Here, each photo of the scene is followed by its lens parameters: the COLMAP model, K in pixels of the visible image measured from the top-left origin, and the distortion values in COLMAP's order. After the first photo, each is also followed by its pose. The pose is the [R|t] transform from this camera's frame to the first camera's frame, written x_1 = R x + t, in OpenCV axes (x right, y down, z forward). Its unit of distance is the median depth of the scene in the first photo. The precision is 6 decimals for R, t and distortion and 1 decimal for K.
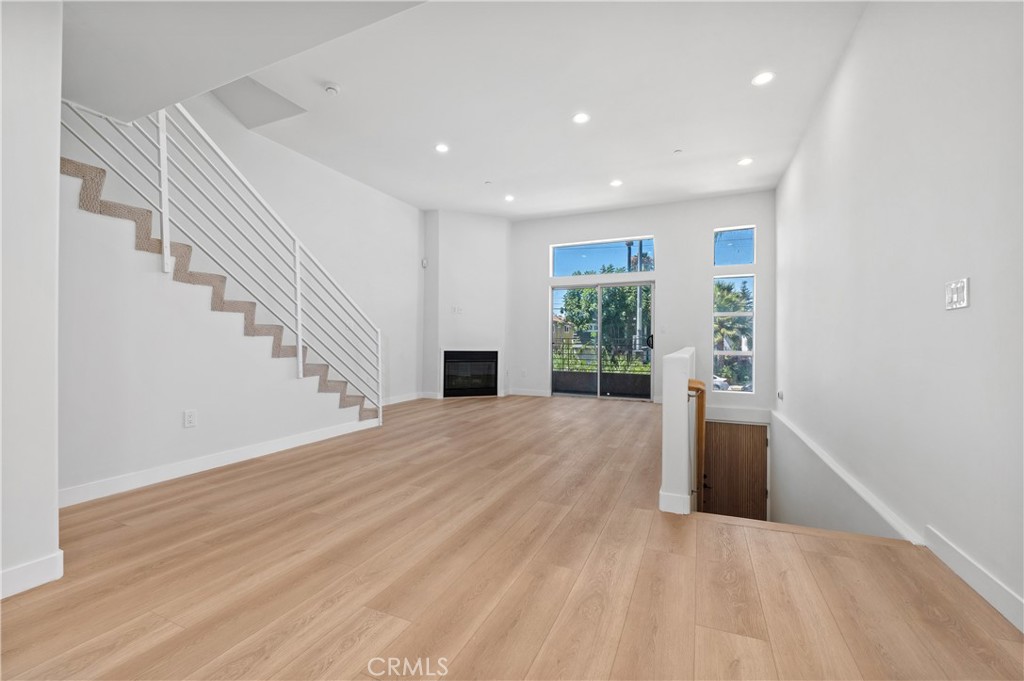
lens RADIAL K [[419.0, 0, 514.3], [0, 419.0, 341.3], [0, 0, 1]] dist [-0.016925, -0.000004]
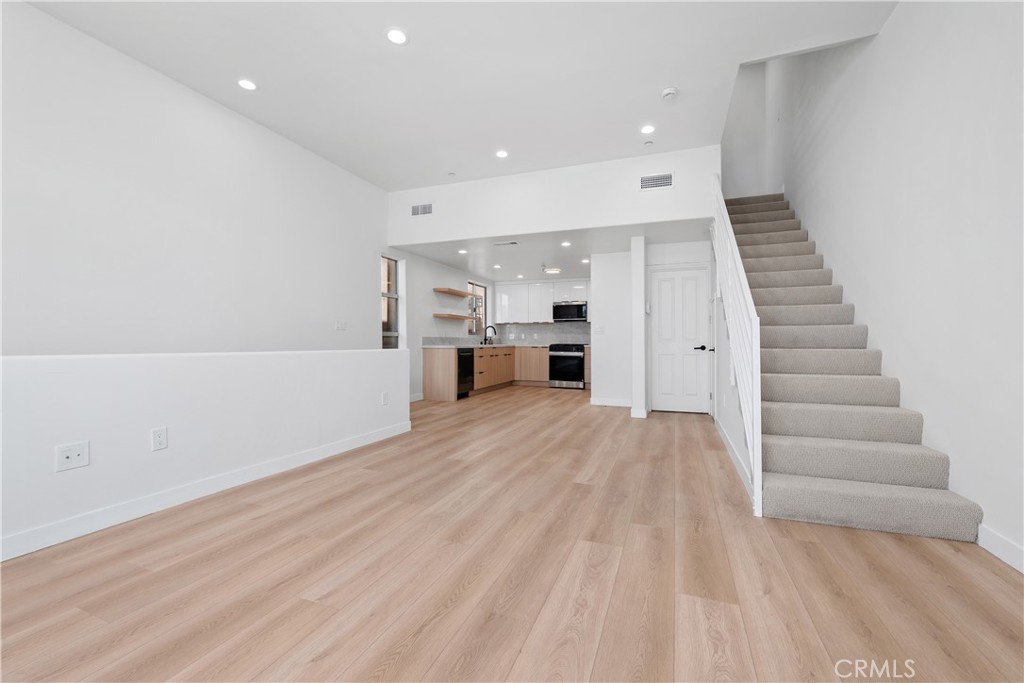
lens RADIAL K [[418.7, 0, 520.3], [0, 418.7, 340.9], [0, 0, 1]] dist [-0.016274, 0.001175]
pose [[-0.997993, -0.008502, -0.062758, -0.009325], [-0.008294, 0.999959, -0.003571, 0.000528], [0.062786, -0.003043, -0.998022, 0.993383]]
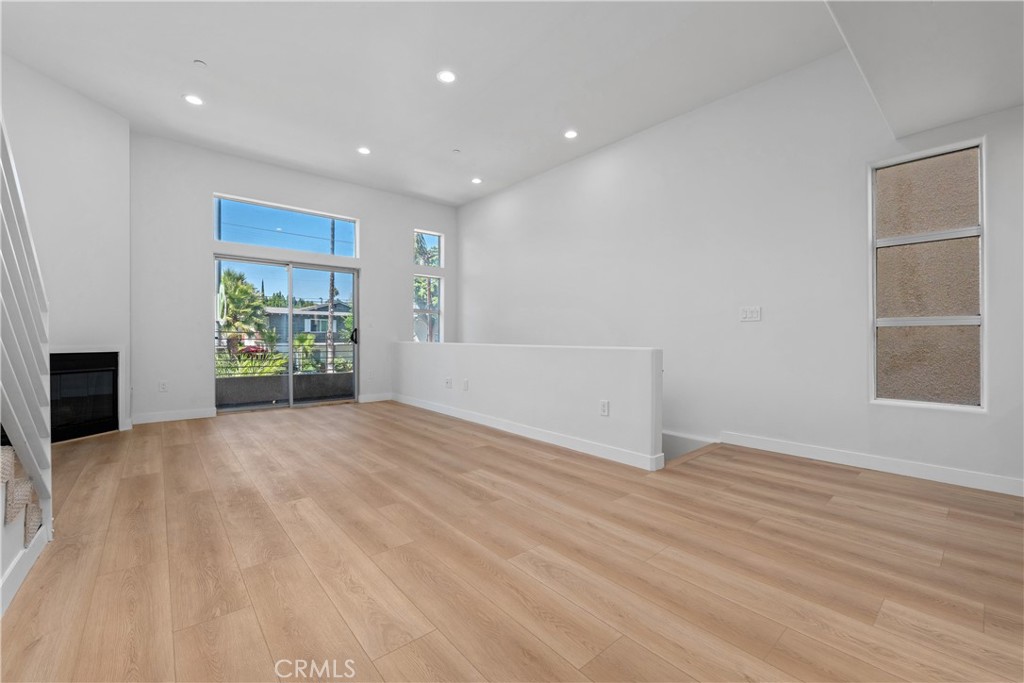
lens RADIAL K [[418.7, 0, 508.7], [0, 418.7, 345.6], [0, 0, 1]] dist [-0.016274, 0.001175]
pose [[0.434642, -0.017615, 0.900431, -0.326532], [-0.003751, 0.999765, 0.021369, 0.001076], [-0.900596, -0.012666, 0.434473, 0.288293]]
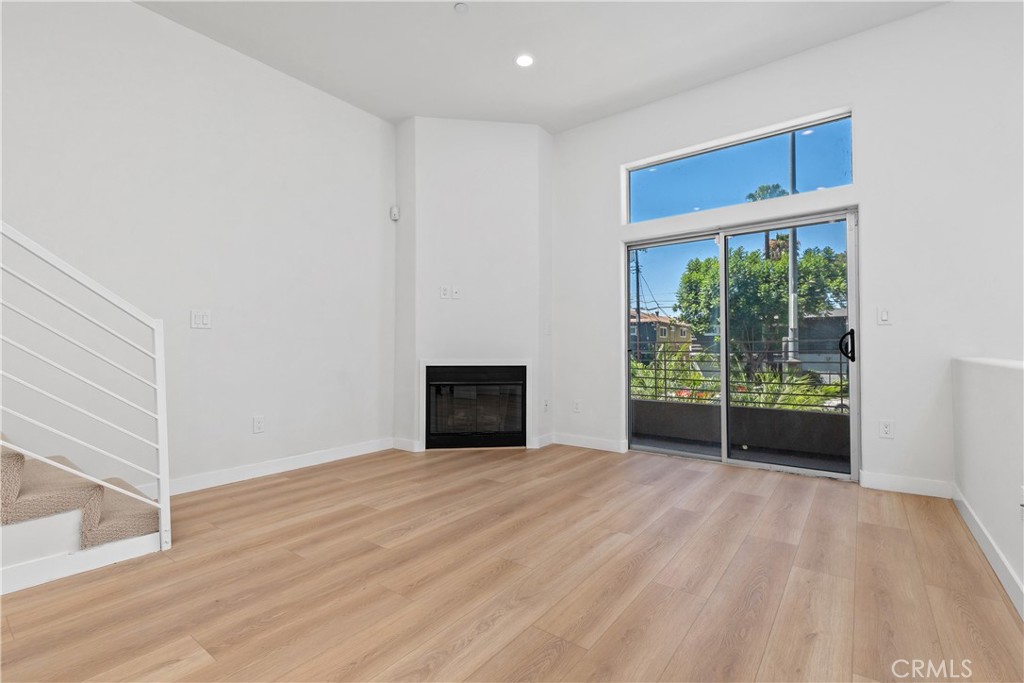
lens RADIAL K [[461.4, 0, 516.9], [0, 461.4, 341.3], [0, 0, 1]] dist [-0.001916, -0.000003]
pose [[0.974627, -0.012768, -0.223471, 0.088017], [0.009238, 0.999816, -0.016833, 0.001954], [0.223645, 0.014341, 0.974565, 0.421819]]
